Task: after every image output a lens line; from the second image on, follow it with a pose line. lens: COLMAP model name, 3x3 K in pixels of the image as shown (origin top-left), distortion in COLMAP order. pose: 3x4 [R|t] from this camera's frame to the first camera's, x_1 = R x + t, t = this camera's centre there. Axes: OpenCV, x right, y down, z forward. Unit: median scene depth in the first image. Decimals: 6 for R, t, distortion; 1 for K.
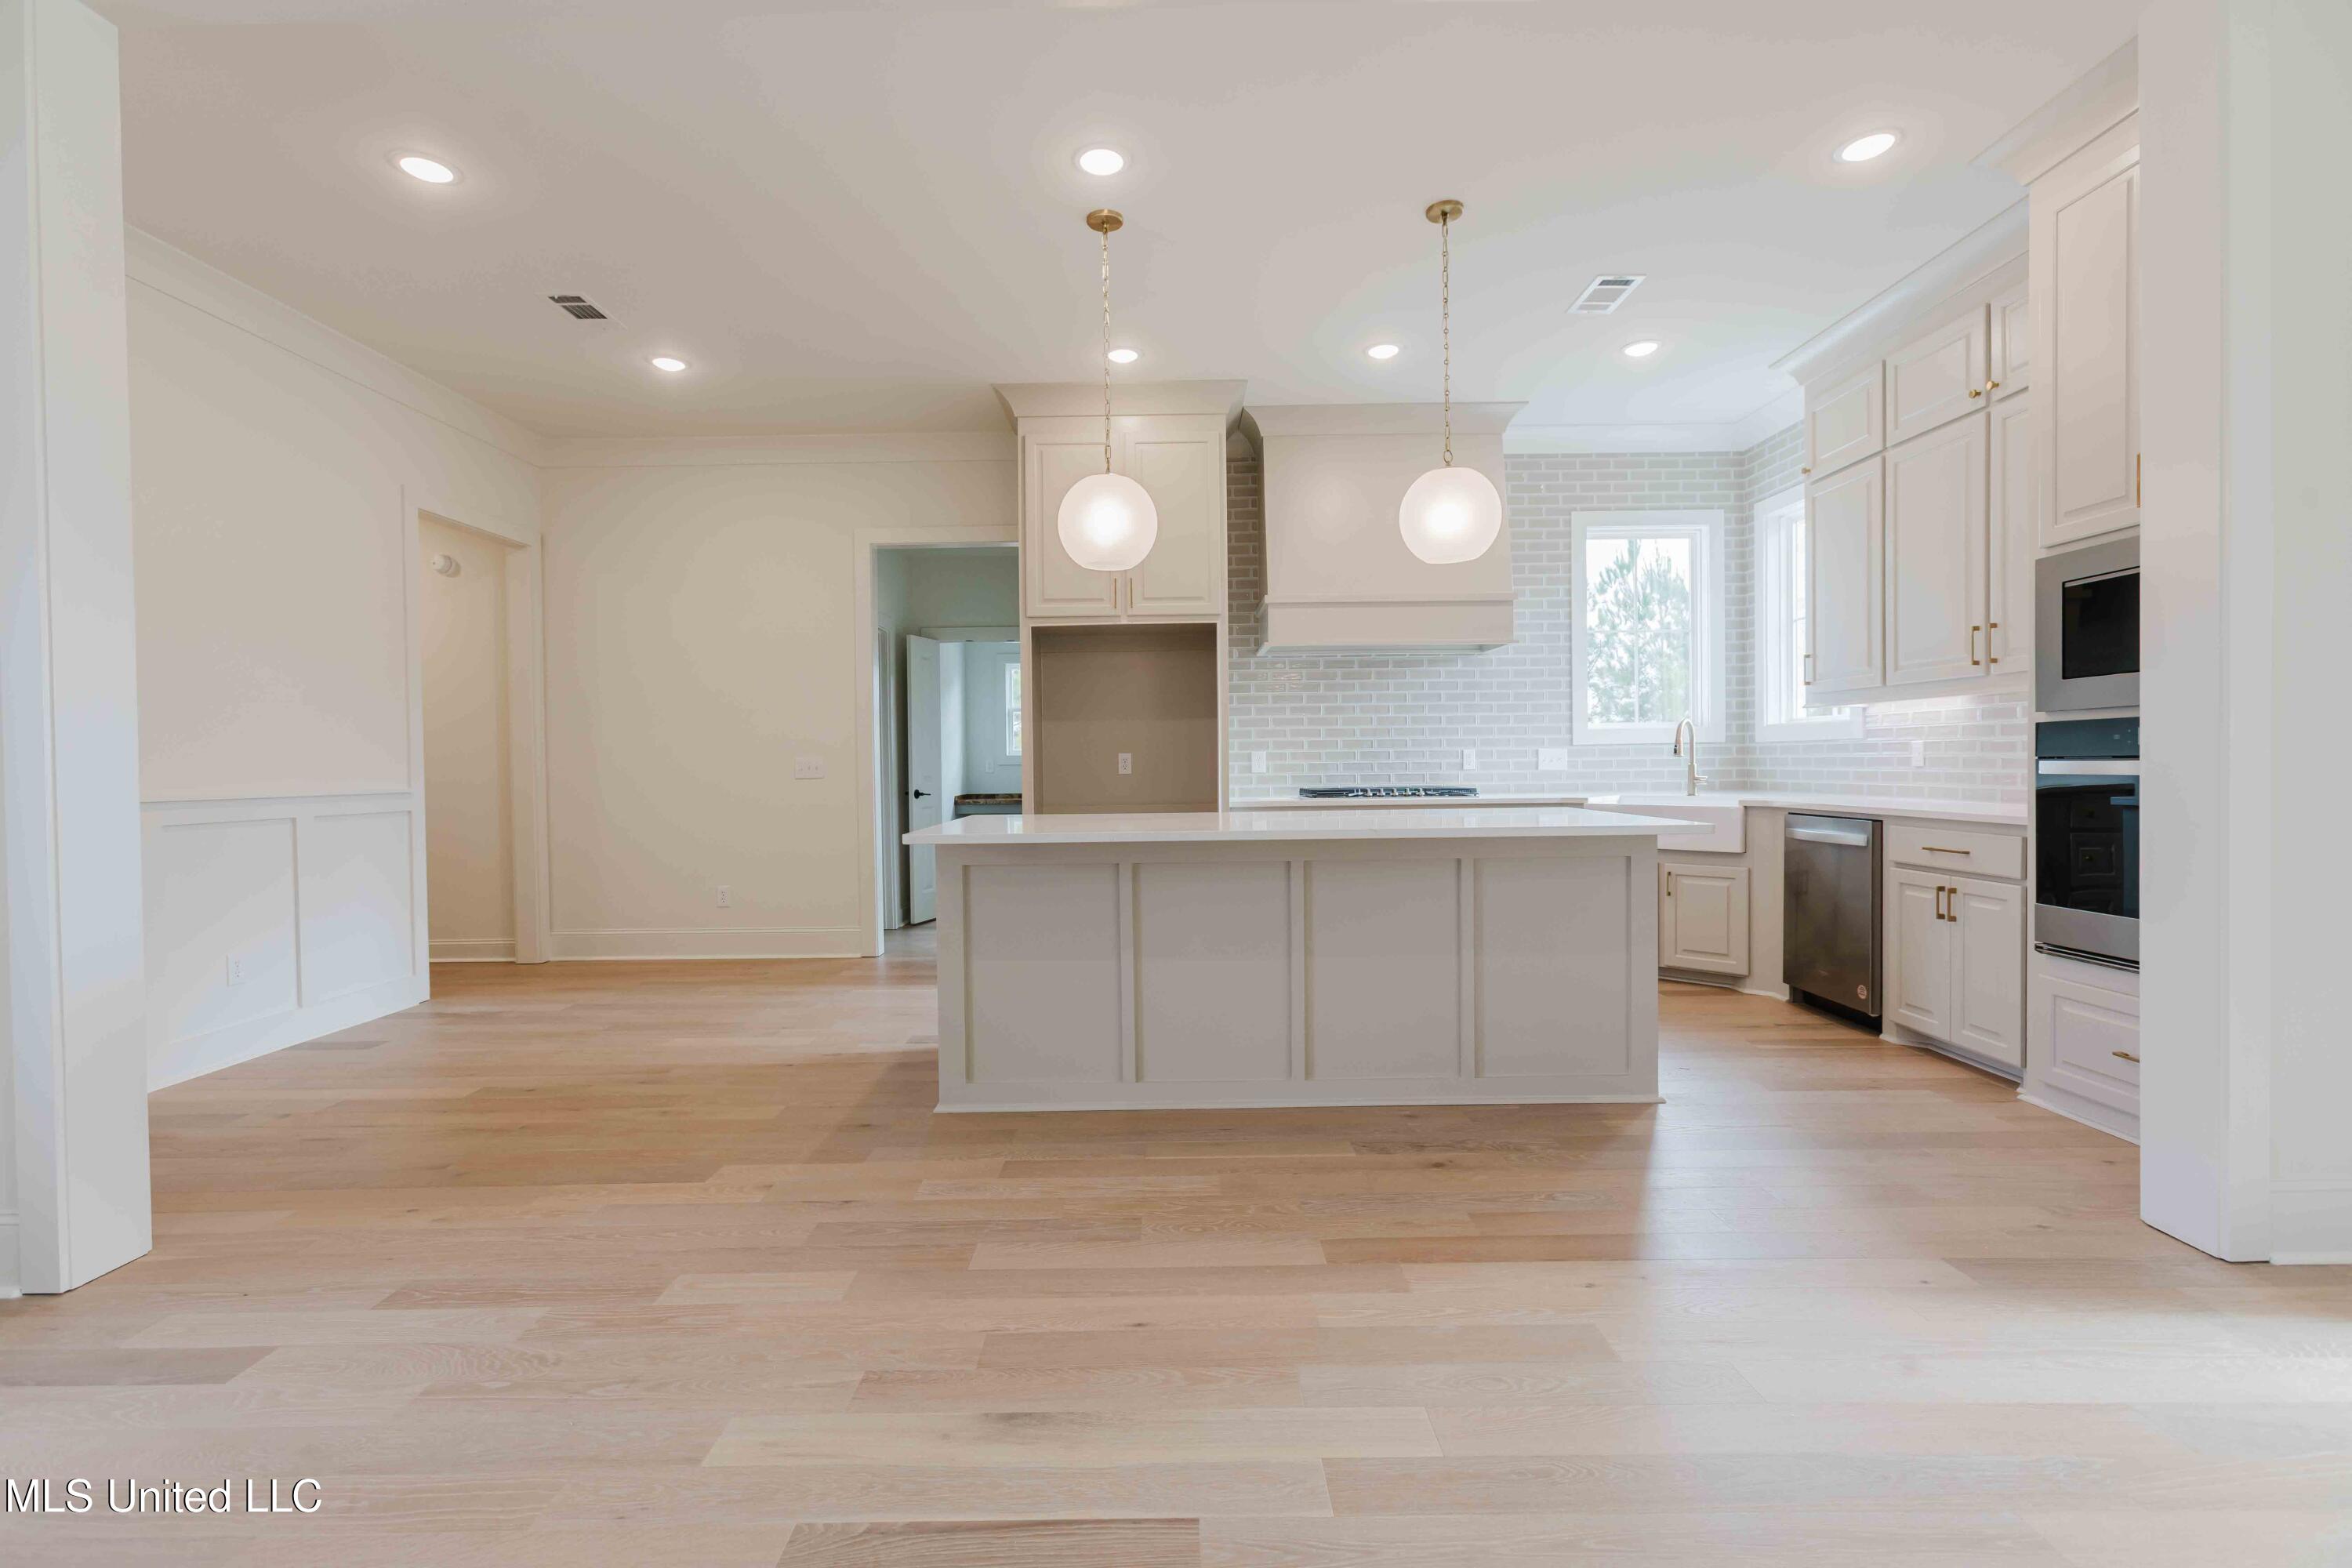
lens RADIAL K [[1018.9, 0, 1179.3], [0, 1018.9, 785.1], [0, 0, 1]] dist [-0.000469, 0.000055]
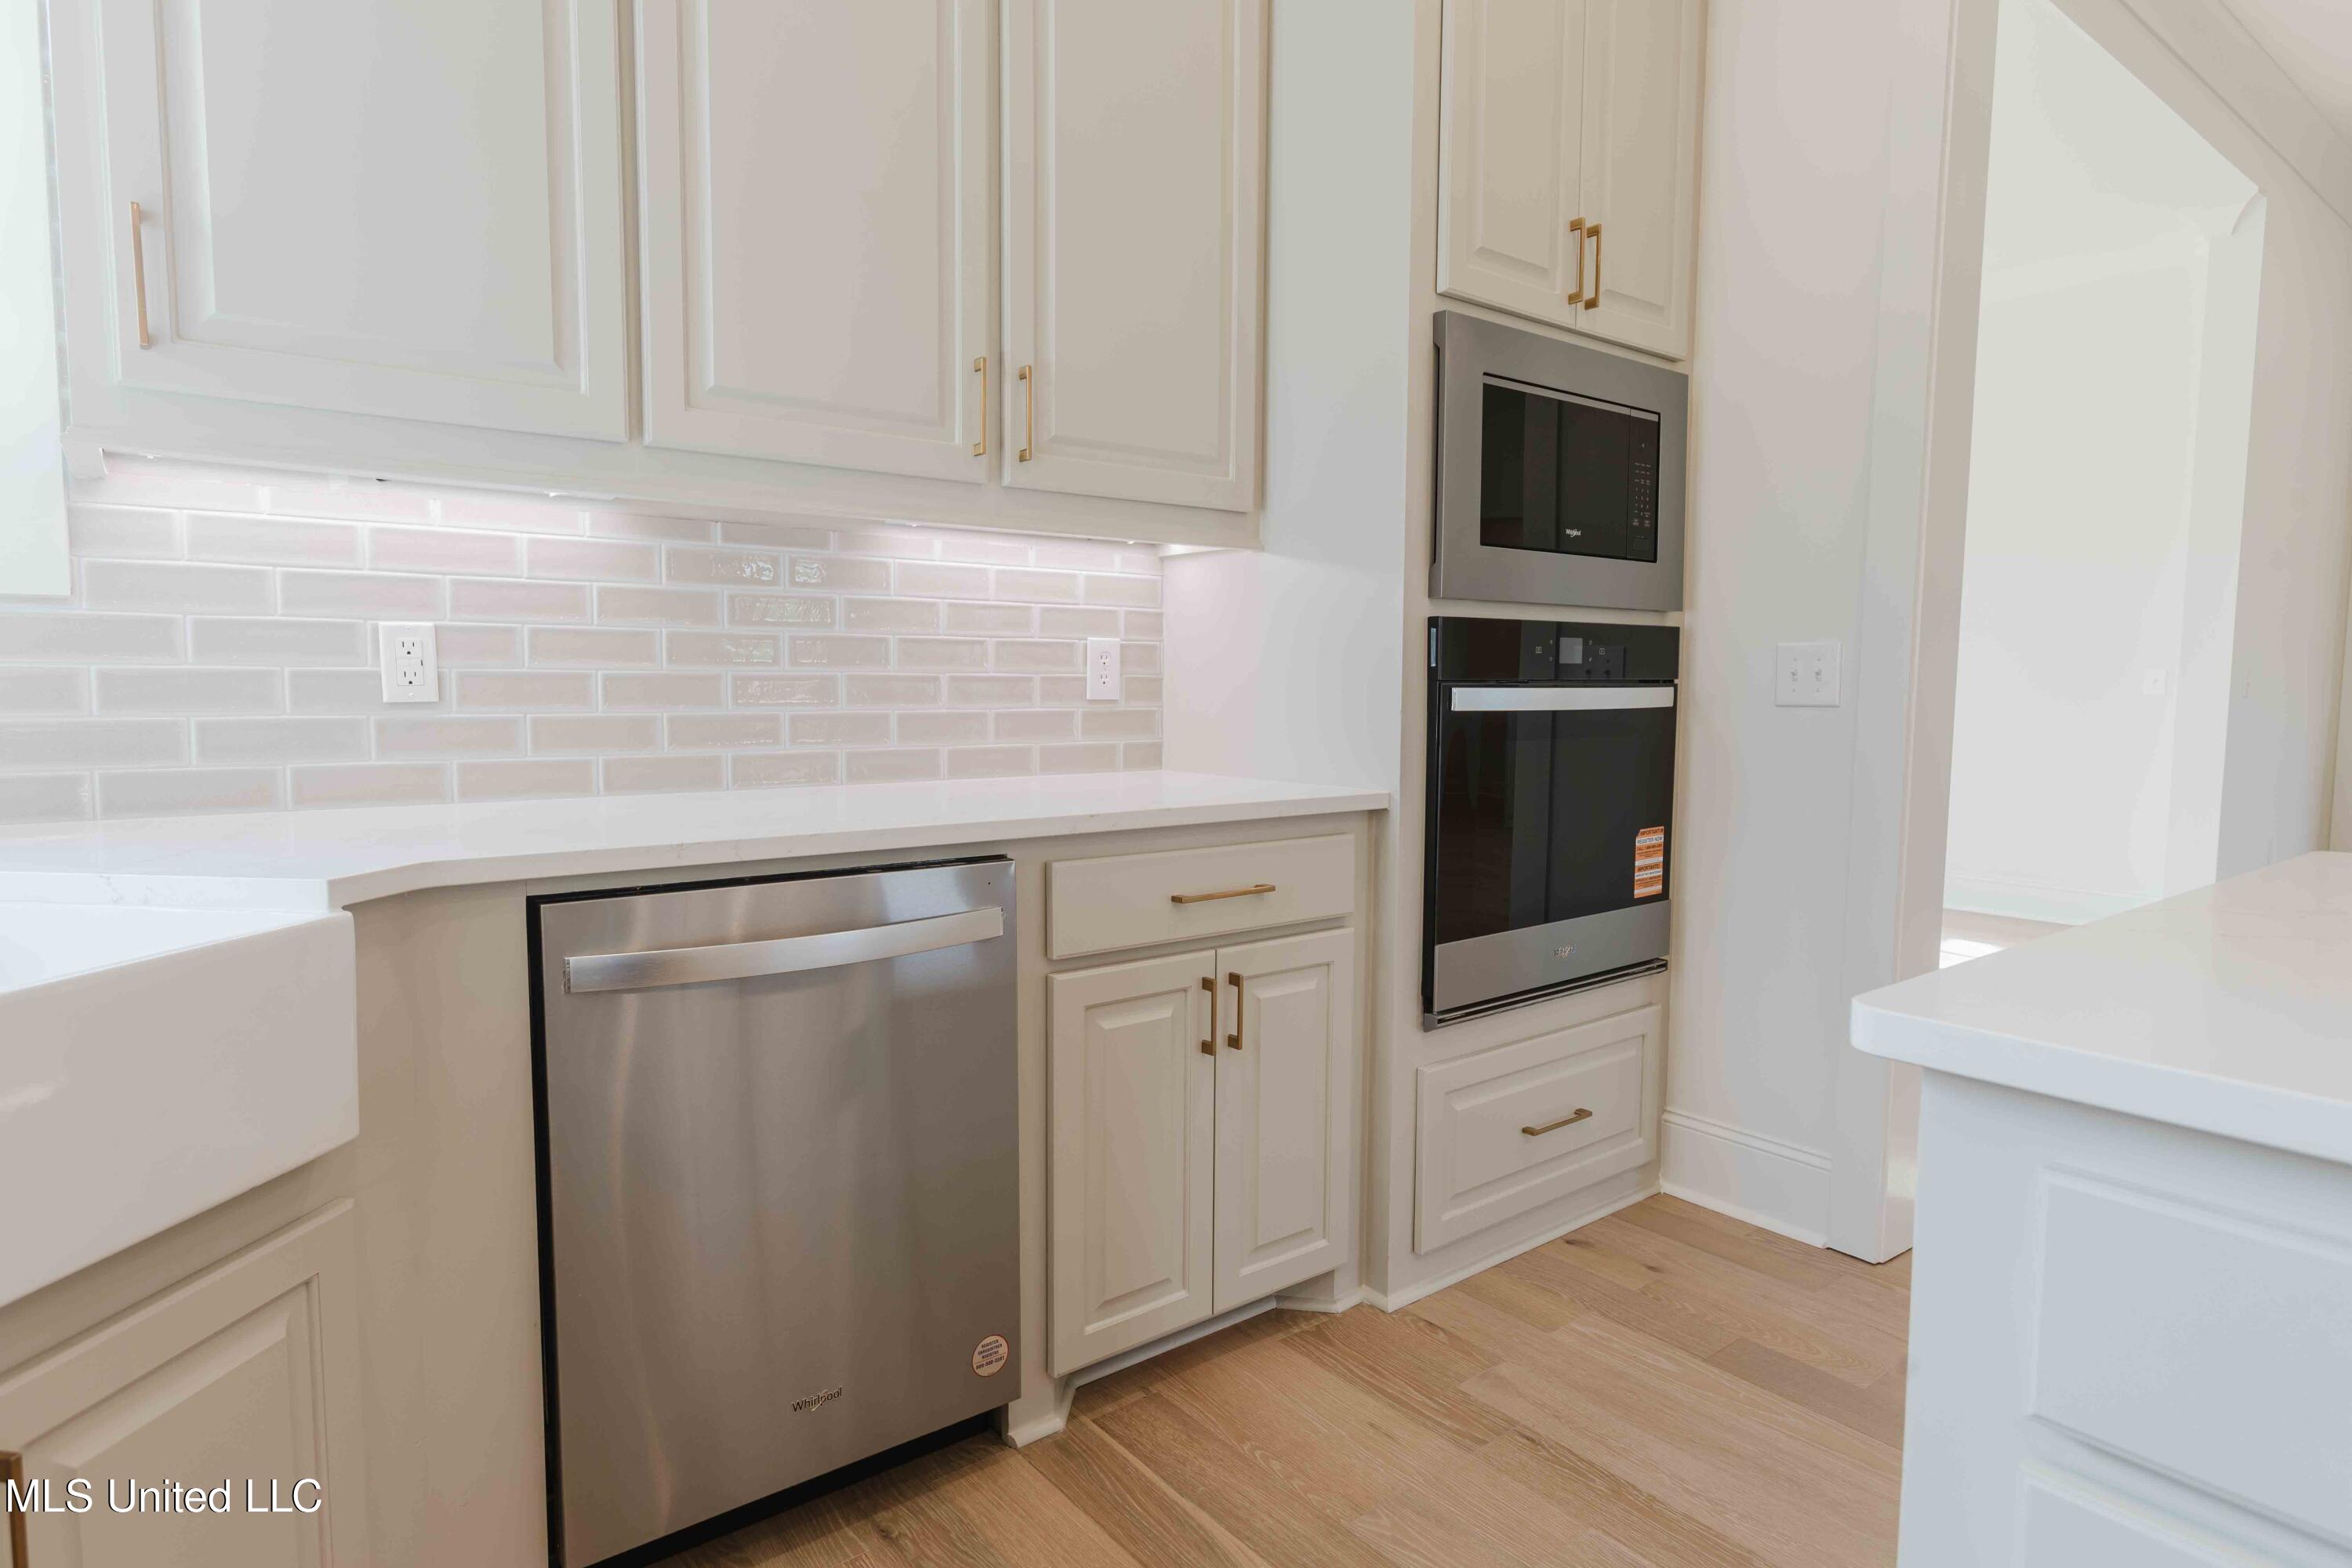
lens RADIAL K [[1280.8, 0, 1168.4], [0, 1280.8, 765.7], [0, 0, 1]] dist [-0.000469, -0.000605]
pose [[-0.602461, -0.054416, 0.796291, 0.325202], [0.015811, 0.996664, 0.080071, -0.033994], [-0.797992, 0.060830, -0.599590, 1.313319]]
